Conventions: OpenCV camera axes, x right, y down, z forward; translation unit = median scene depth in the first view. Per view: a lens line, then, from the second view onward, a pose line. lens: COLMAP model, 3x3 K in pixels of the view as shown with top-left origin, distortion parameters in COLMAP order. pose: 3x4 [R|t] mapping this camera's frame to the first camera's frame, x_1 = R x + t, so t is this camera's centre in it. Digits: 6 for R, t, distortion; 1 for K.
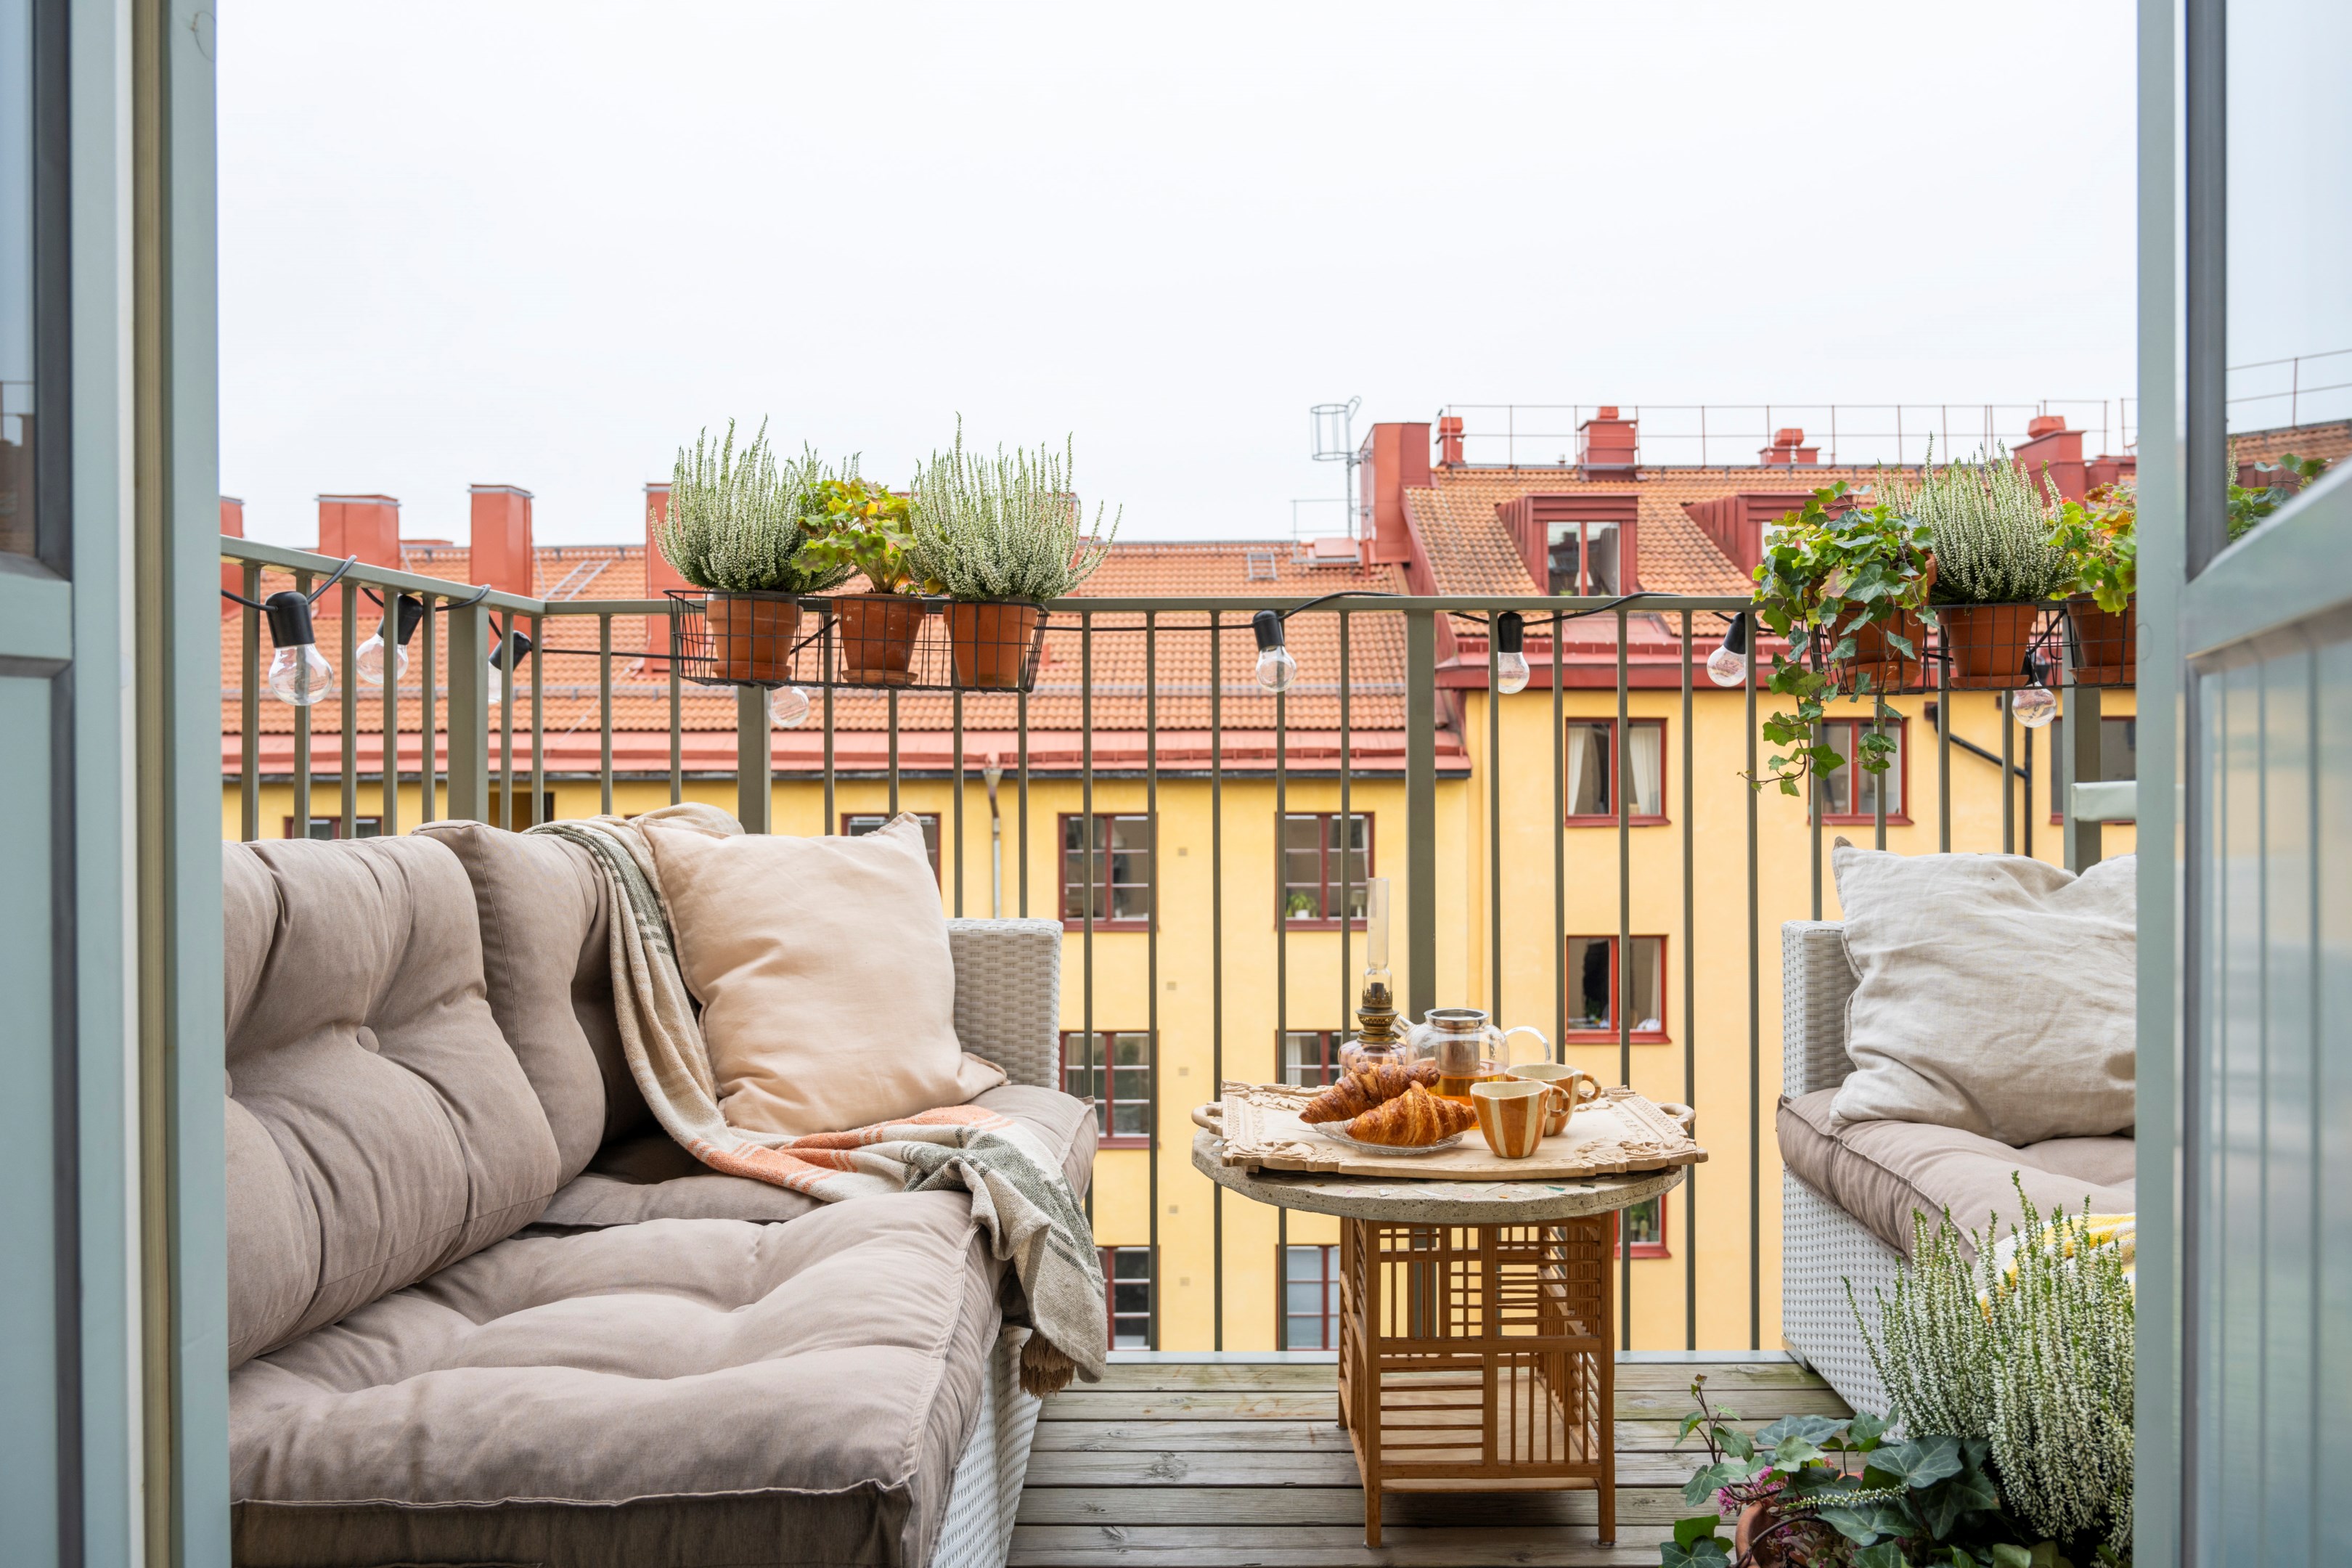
lens RADIAL K [[1611.1, 0, 1240.9], [0, 1611.1, 751.0], [0, 0, 1]] dist [-0.008007, 0.000389]
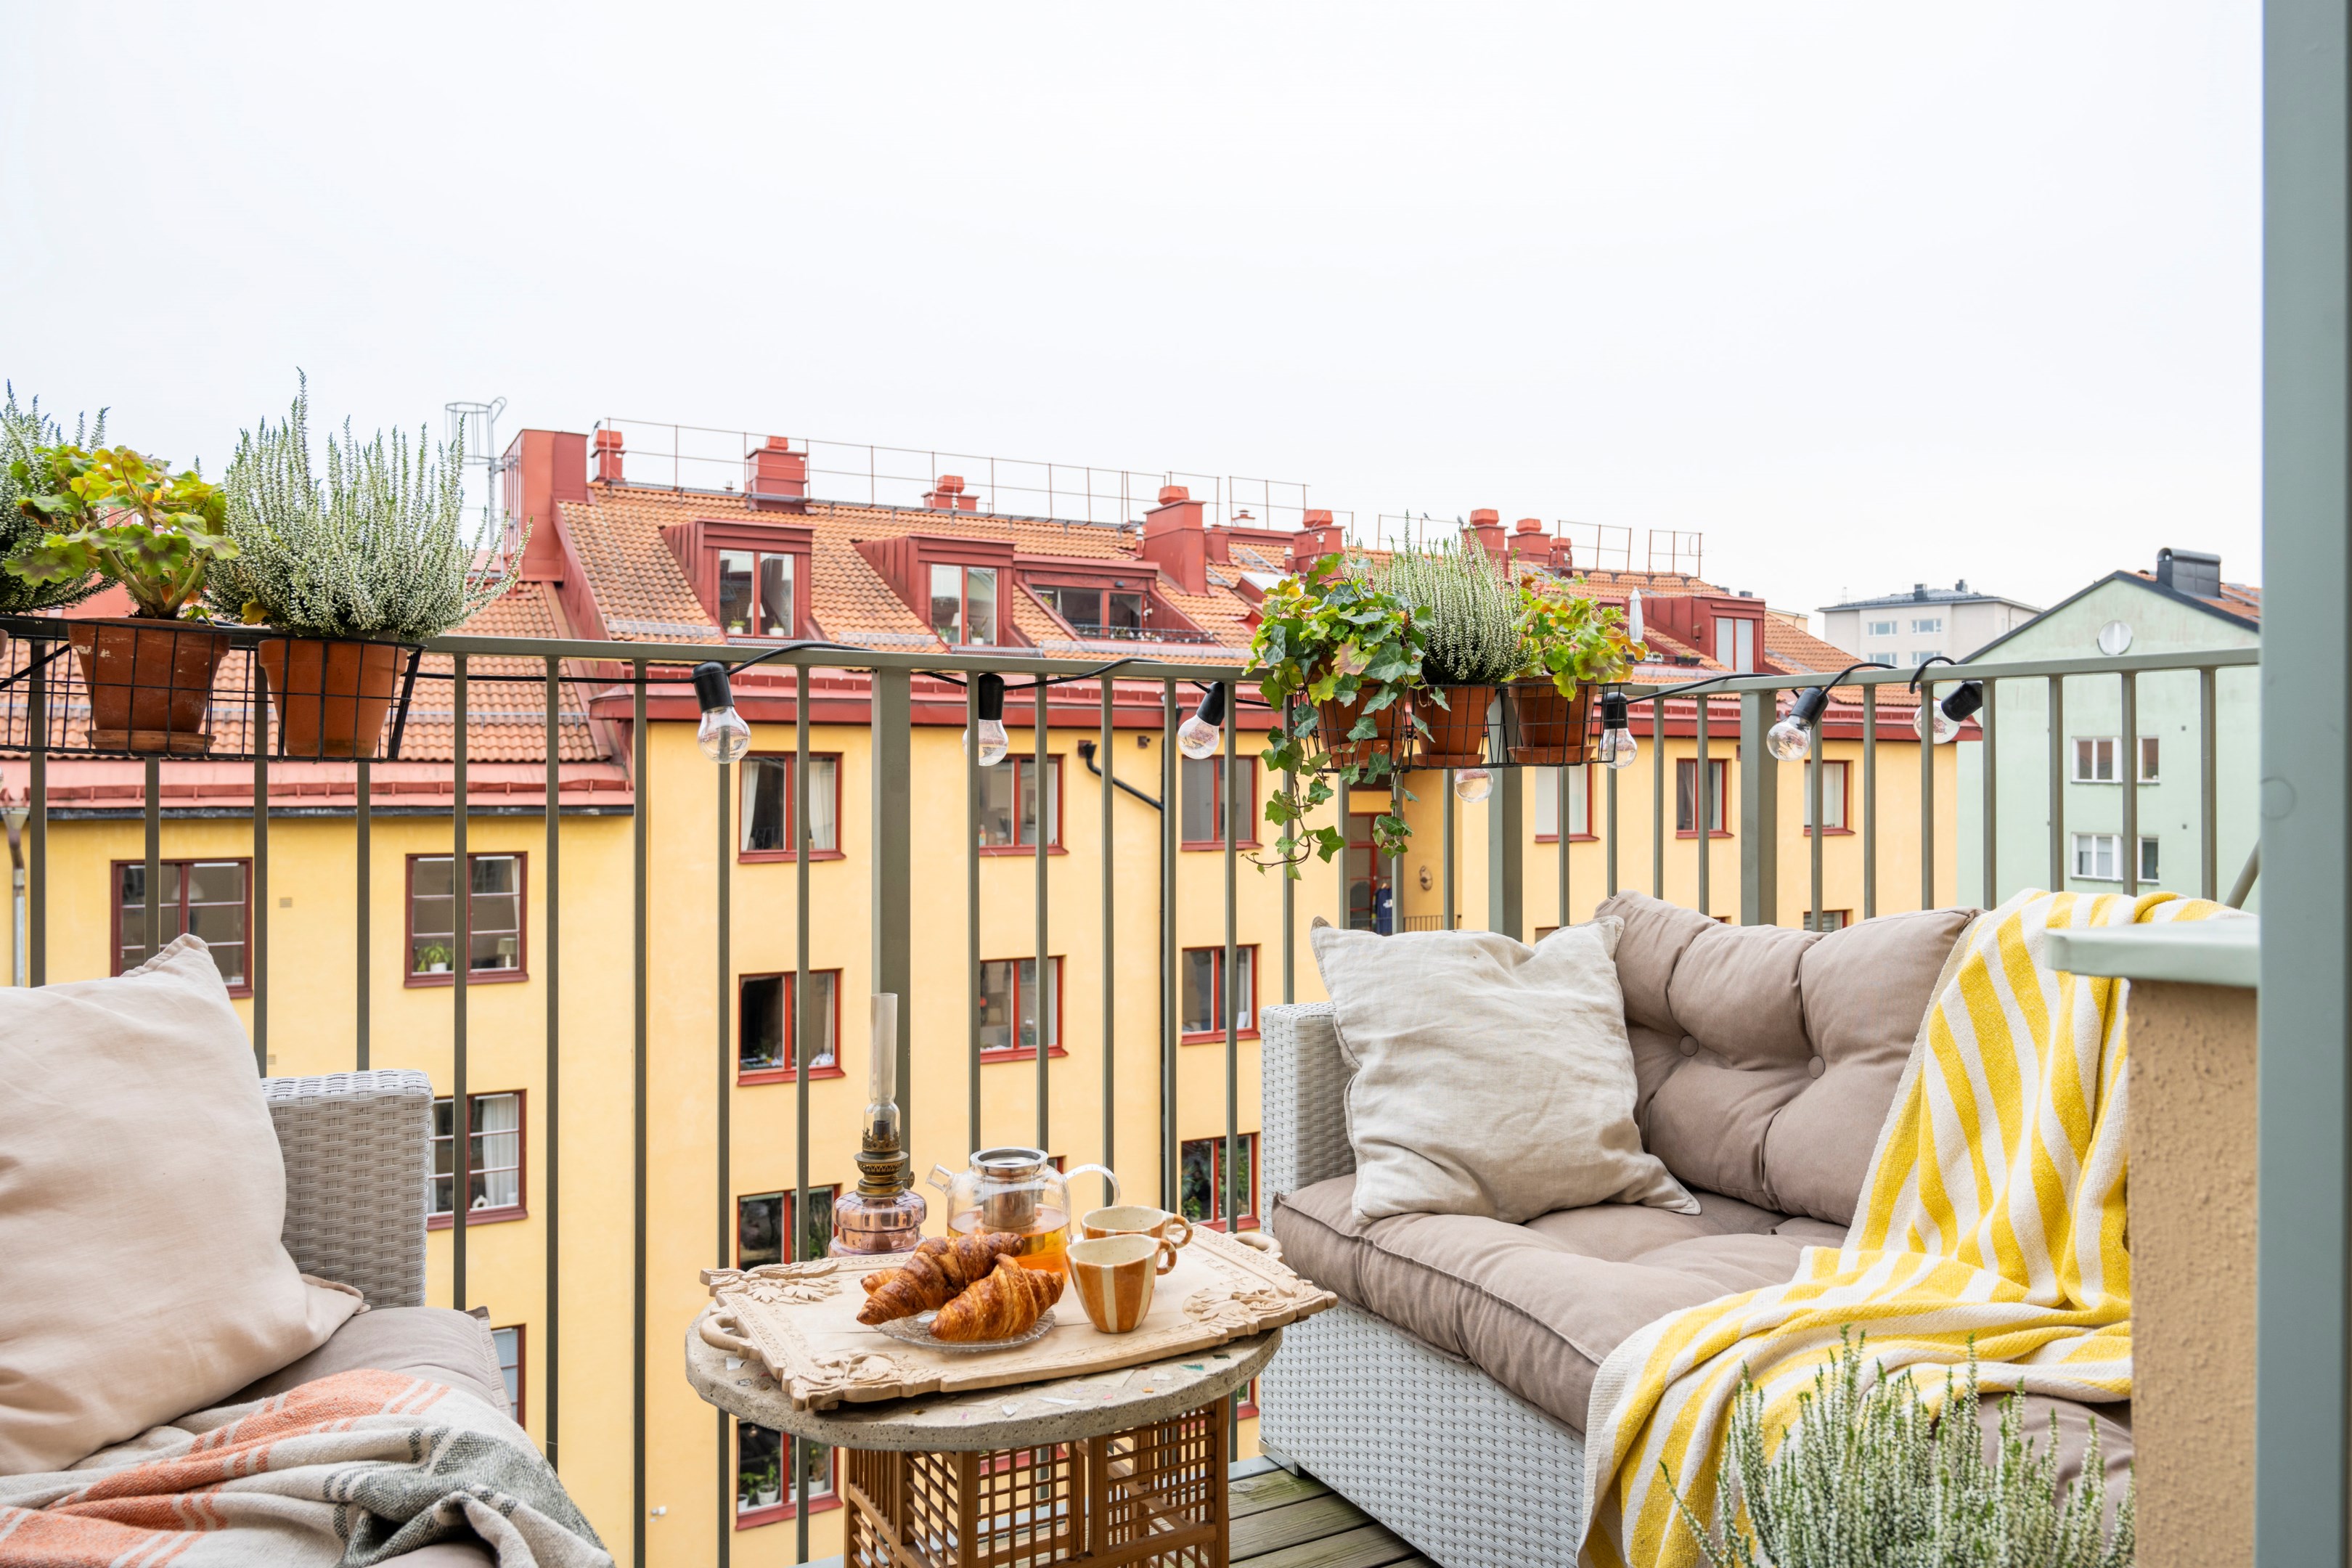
lens RADIAL K [[1588.5, 0, 1186.8], [0, 1588.5, 770.0], [0, 0, 1]] dist [-0.006215, 0.002902]
pose [[0.877038, 0.004413, 0.480401, -0.167338], [-0.001736, 0.999980, -0.006017, -0.031056], [-0.480418, 0.004443, 0.877028, 0.206012]]
